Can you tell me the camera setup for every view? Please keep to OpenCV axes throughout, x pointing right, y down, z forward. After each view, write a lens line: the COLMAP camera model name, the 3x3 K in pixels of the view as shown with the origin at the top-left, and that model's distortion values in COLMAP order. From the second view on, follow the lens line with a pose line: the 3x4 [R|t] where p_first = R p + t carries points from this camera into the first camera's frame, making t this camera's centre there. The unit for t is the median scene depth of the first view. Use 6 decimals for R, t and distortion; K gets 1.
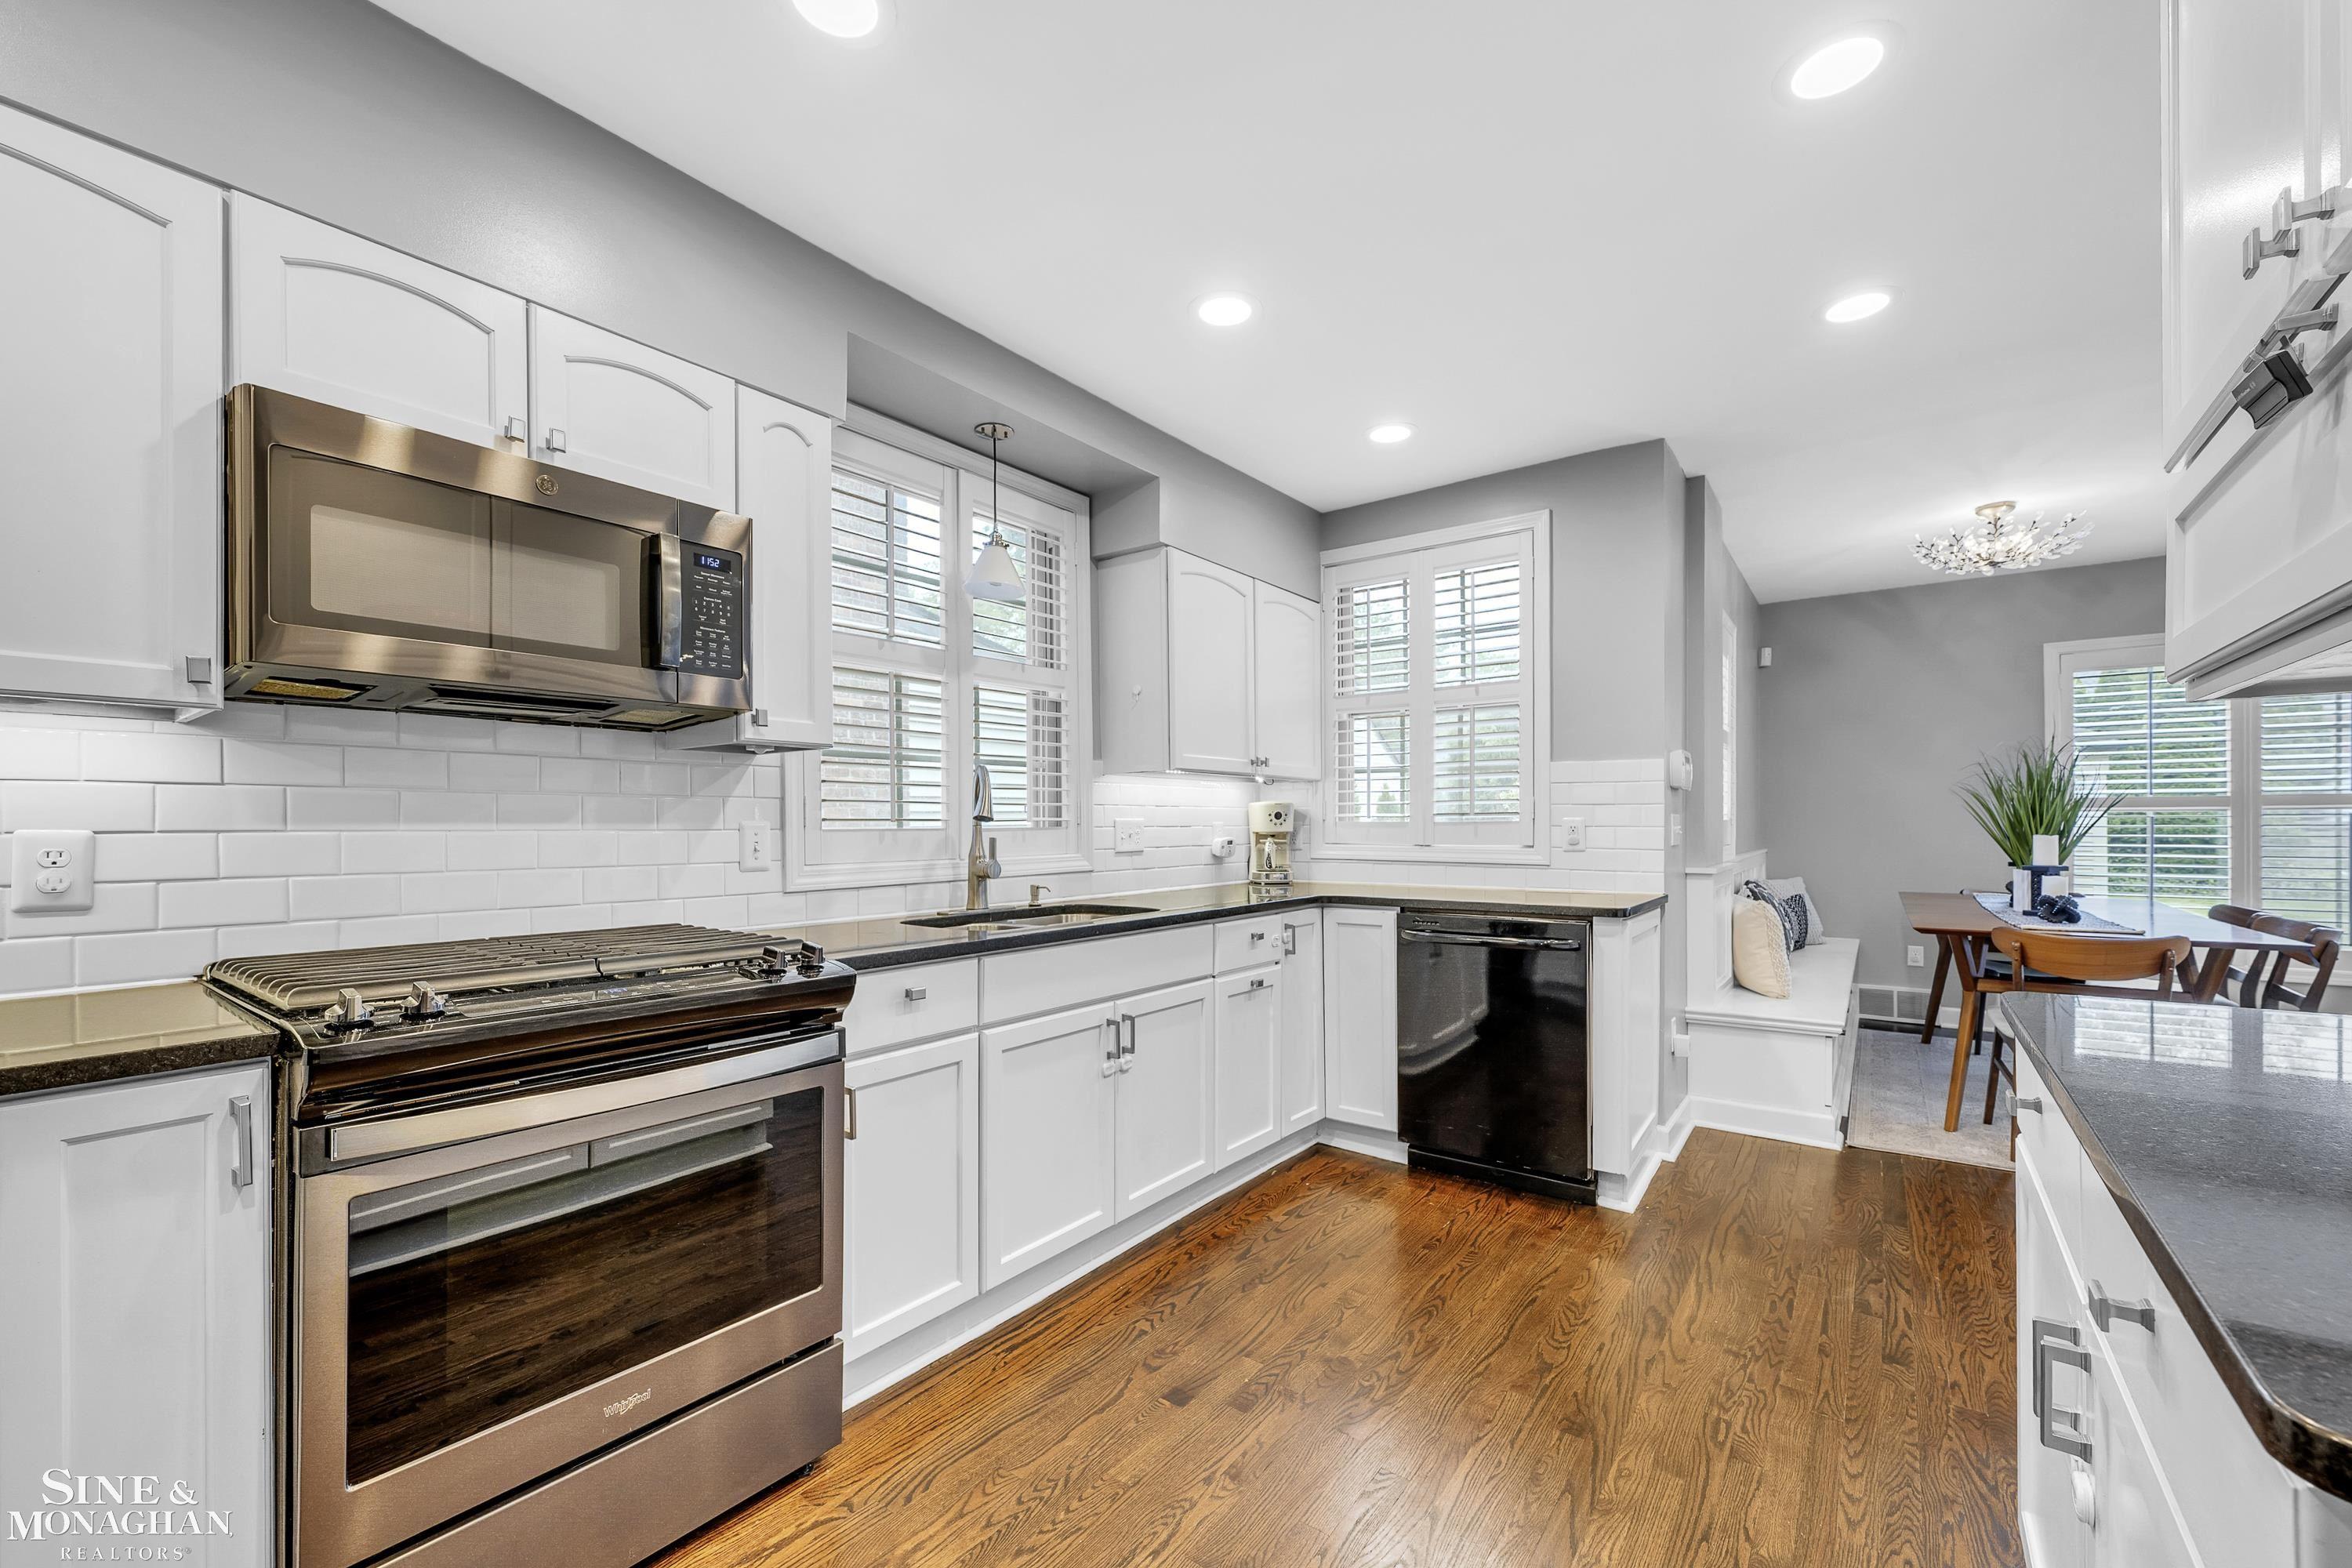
lens RADIAL K [[937.3, 0, 1187.0], [0, 937.3, 830.8], [0, 0, 1]] dist [-0.003178, 0.000802]
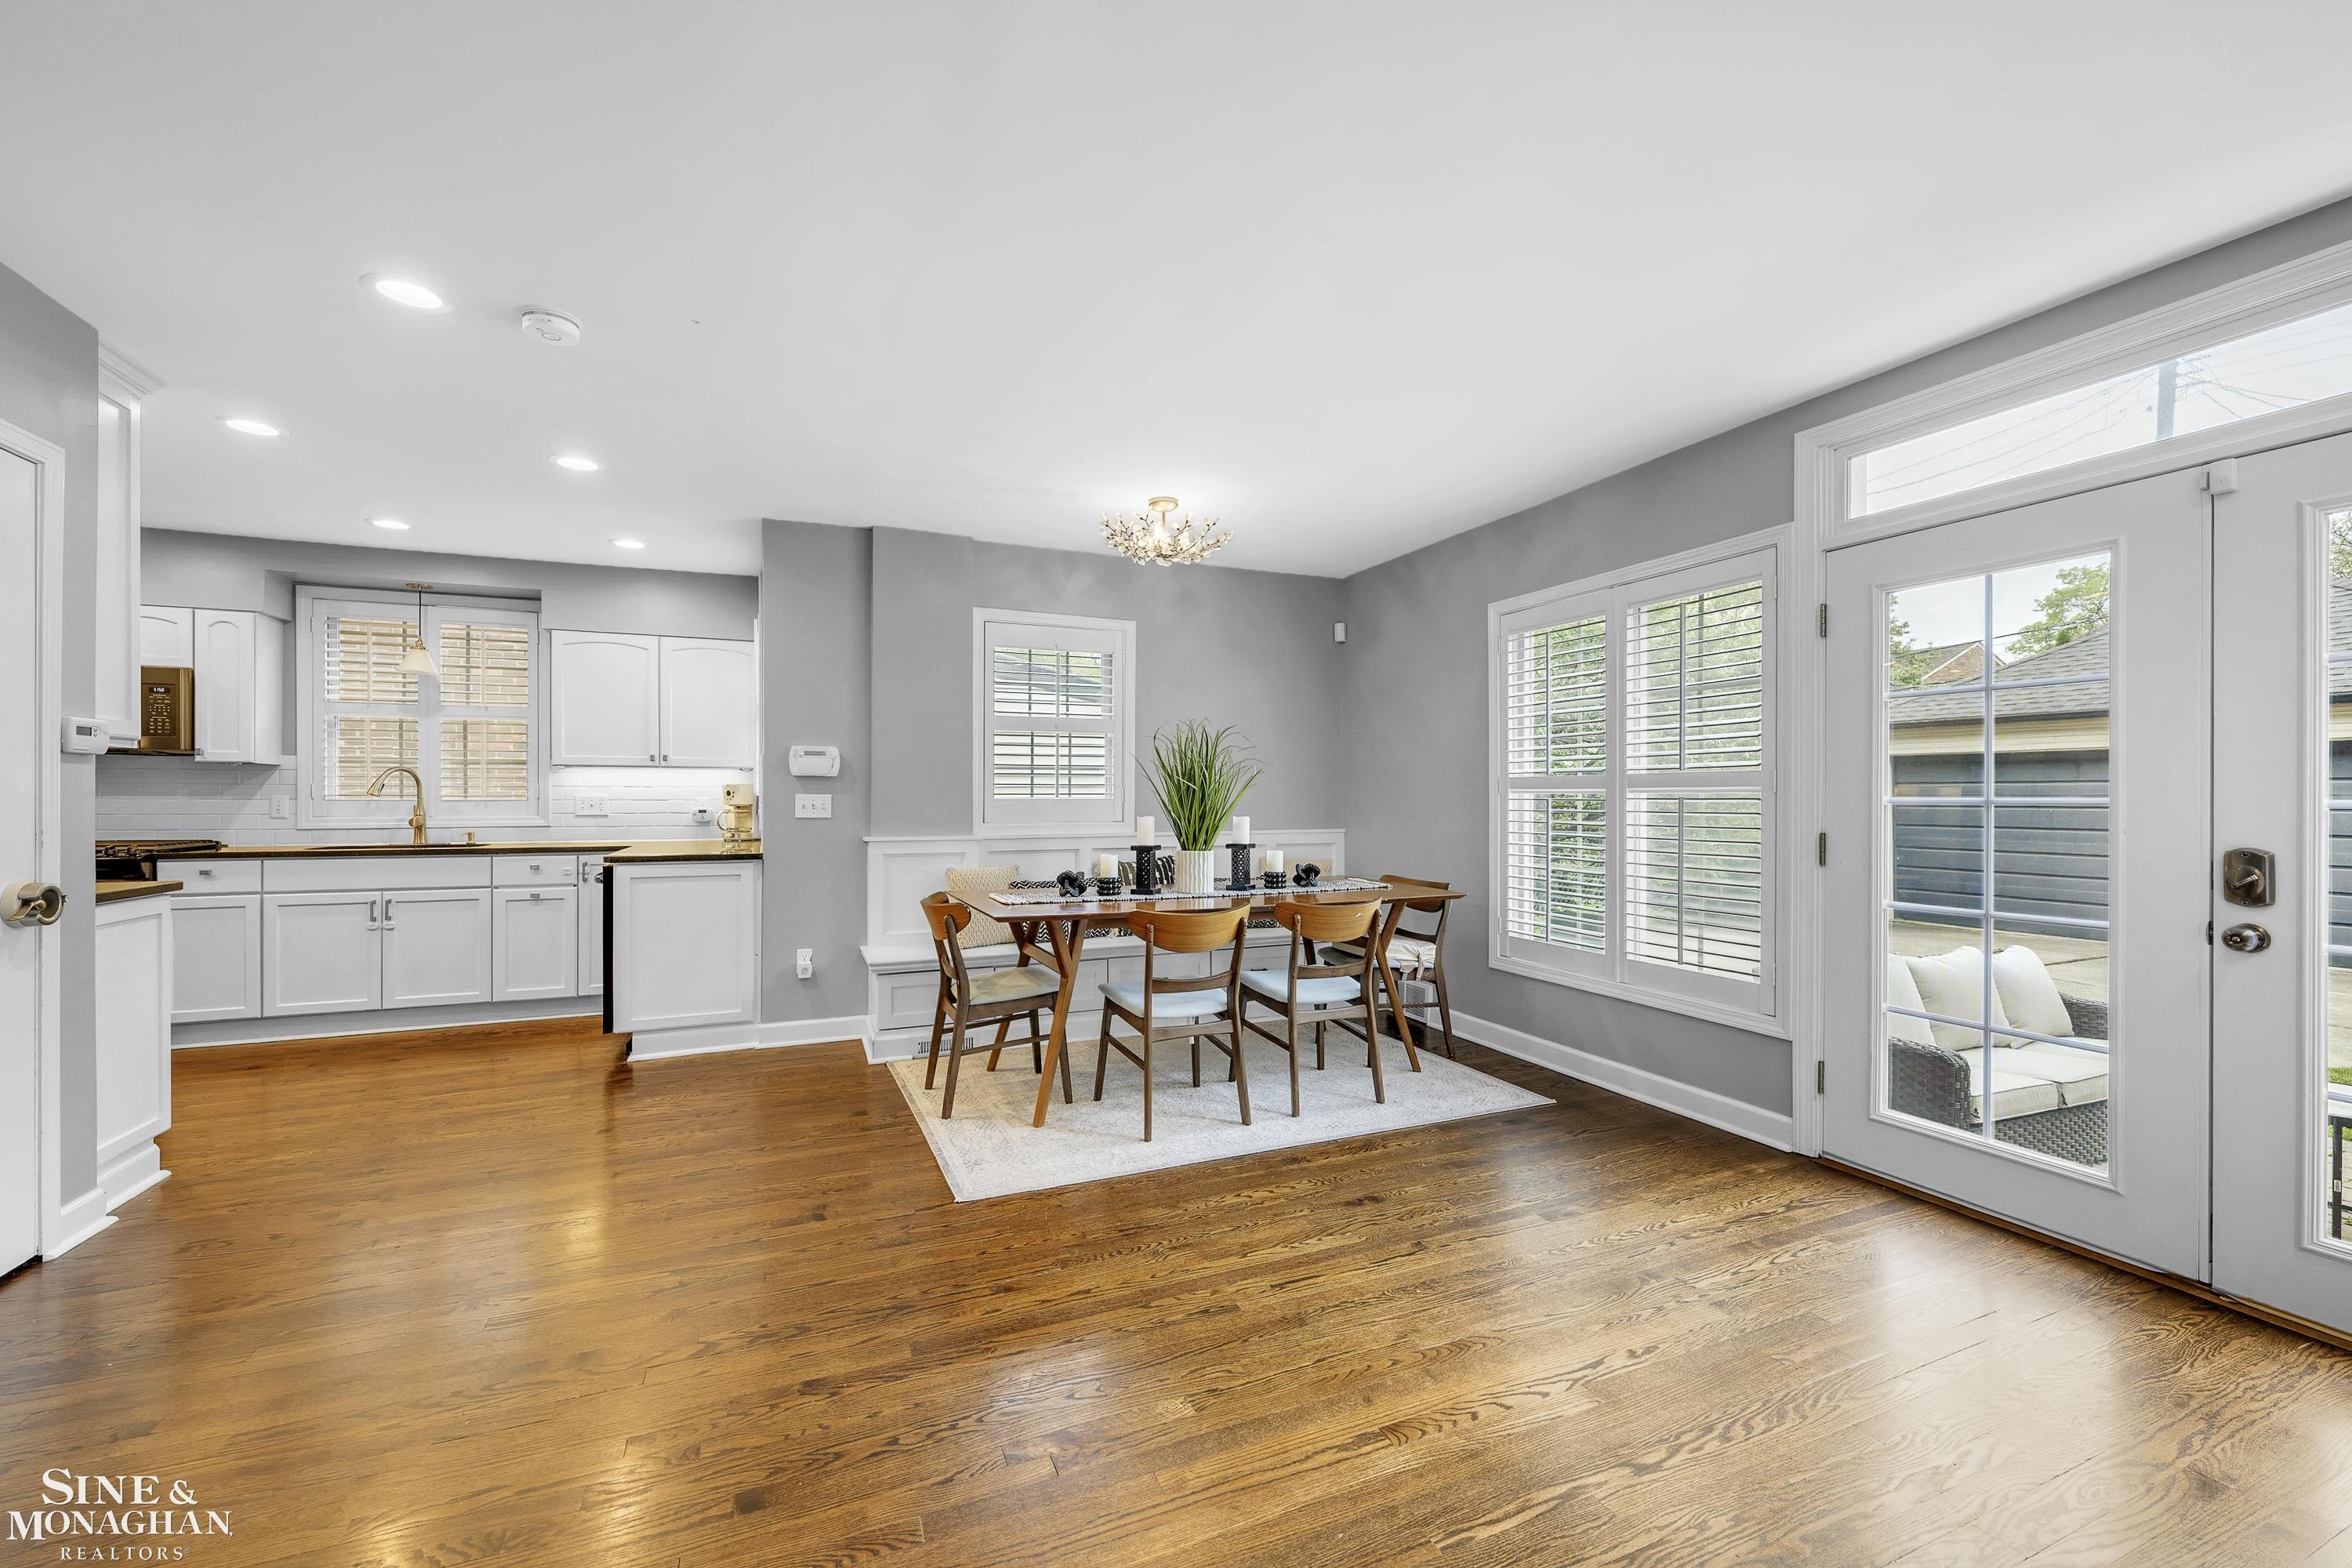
lens RADIAL K [[937.3, 0, 1178.2], [0, 937.3, 800.2], [0, 0, 1]] dist [-0.003178, 0.000802]
pose [[0.861278, 0.010376, -0.508029, 2.128465], [-0.010856, 0.999939, 0.002019, -0.023439], [0.508019, 0.003776, 0.861338, 0.175554]]
